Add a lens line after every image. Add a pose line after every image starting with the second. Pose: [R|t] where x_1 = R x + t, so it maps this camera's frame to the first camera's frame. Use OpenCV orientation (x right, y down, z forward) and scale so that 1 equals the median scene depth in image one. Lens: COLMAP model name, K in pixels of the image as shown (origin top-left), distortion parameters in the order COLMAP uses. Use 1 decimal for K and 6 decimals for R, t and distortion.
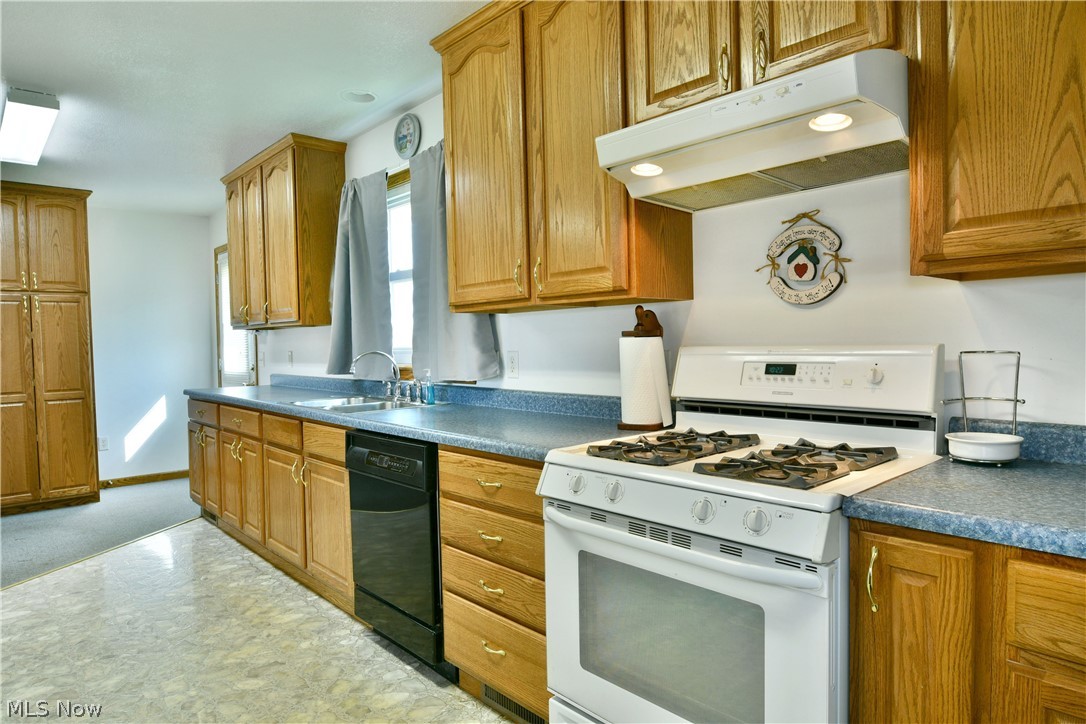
lens RADIAL K [[660.4, 0, 540.5], [0, 660.4, 362.0], [0, 0, 1]] dist [-0.009126, -0.005361]
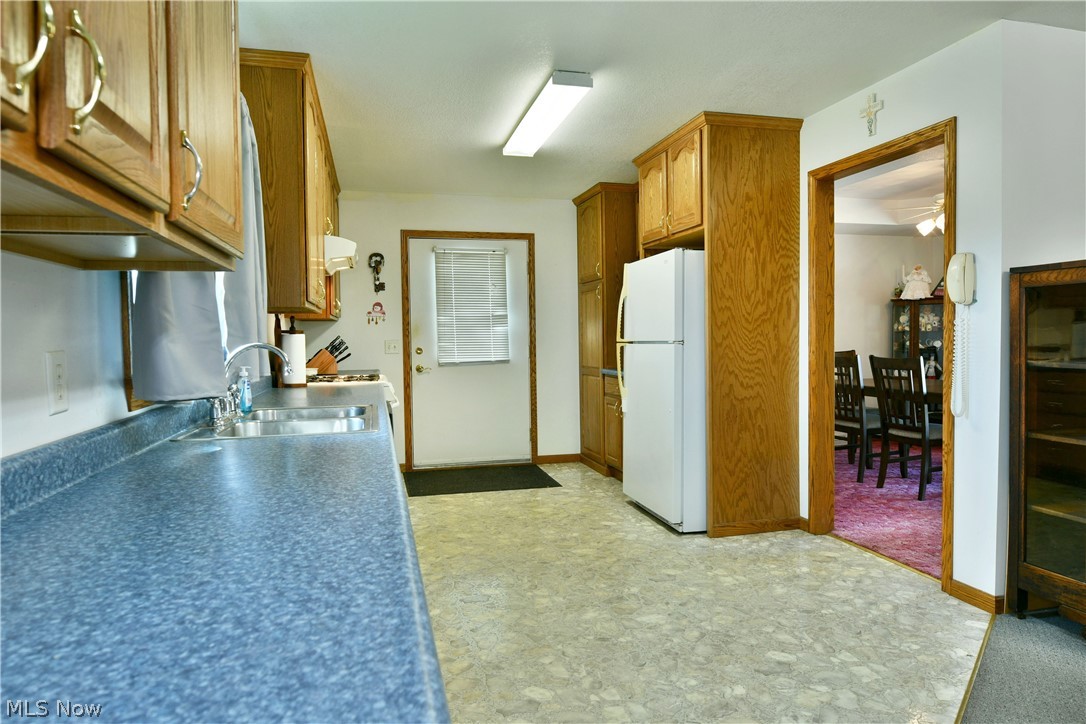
lens RADIAL K [[660.0, 0, 539.5], [0, 660.0, 357.9], [0, 0, 1]] dist [-0.003317, -0.020391]
pose [[-0.886927, 0.016273, 0.461623, -0.559377], [0.045956, 0.997530, 0.053131, -0.017218], [-0.459618, 0.068337, -0.885484, 1.020221]]
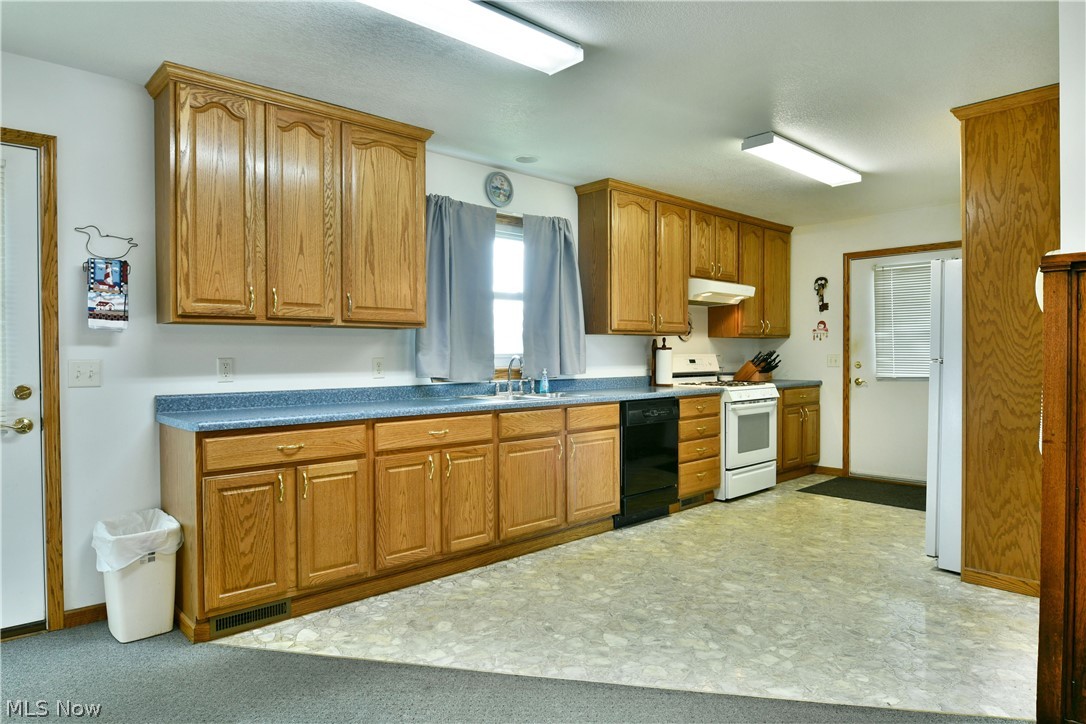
lens RADIAL K [[660.0, 0, 539.5], [0, 660.0, 357.9], [0, 0, 1]] dist [-0.003317, -0.020391]
pose [[-0.016782, 0.014950, 0.999747, -1.073141], [0.037862, 0.999181, -0.014306, 0.005103], [-0.999142, 0.037613, -0.017334, 0.689542]]
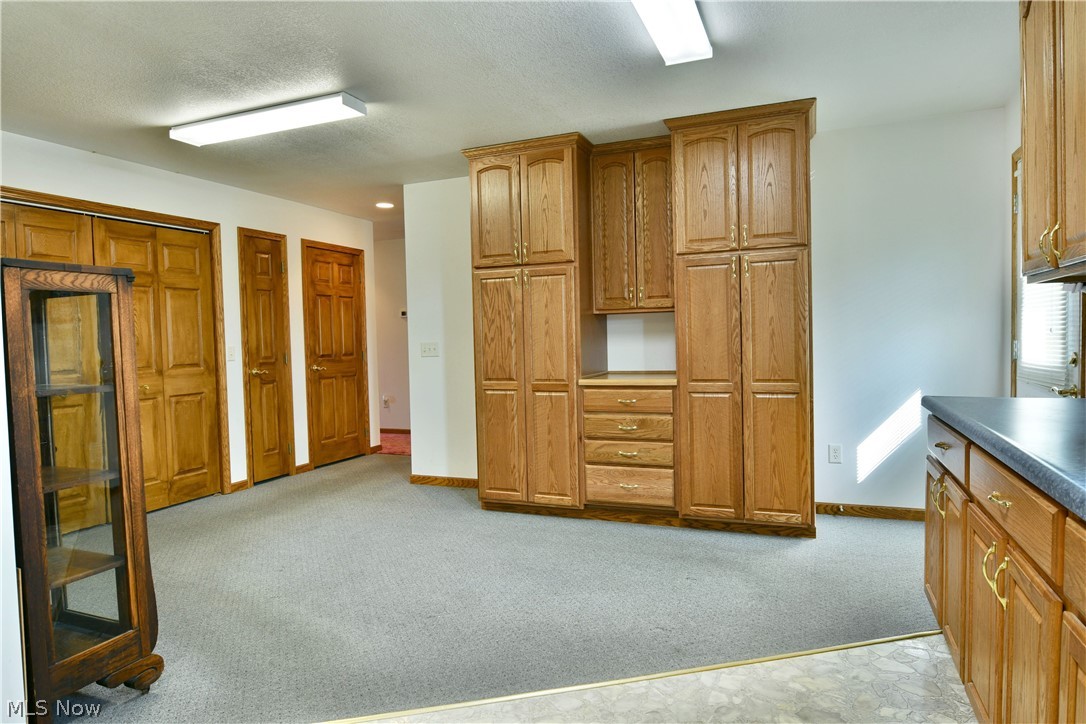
lens RADIAL K [[660.4, 0, 540.5], [0, 660.4, 362.0], [0, 0, 1]] dist [-0.009126, -0.005361]
pose [[0.437036, 0.042684, -0.898431, -0.180563], [-0.013735, 0.999074, 0.040784, -0.004750], [0.899339, -0.005484, 0.437217, 0.454974]]
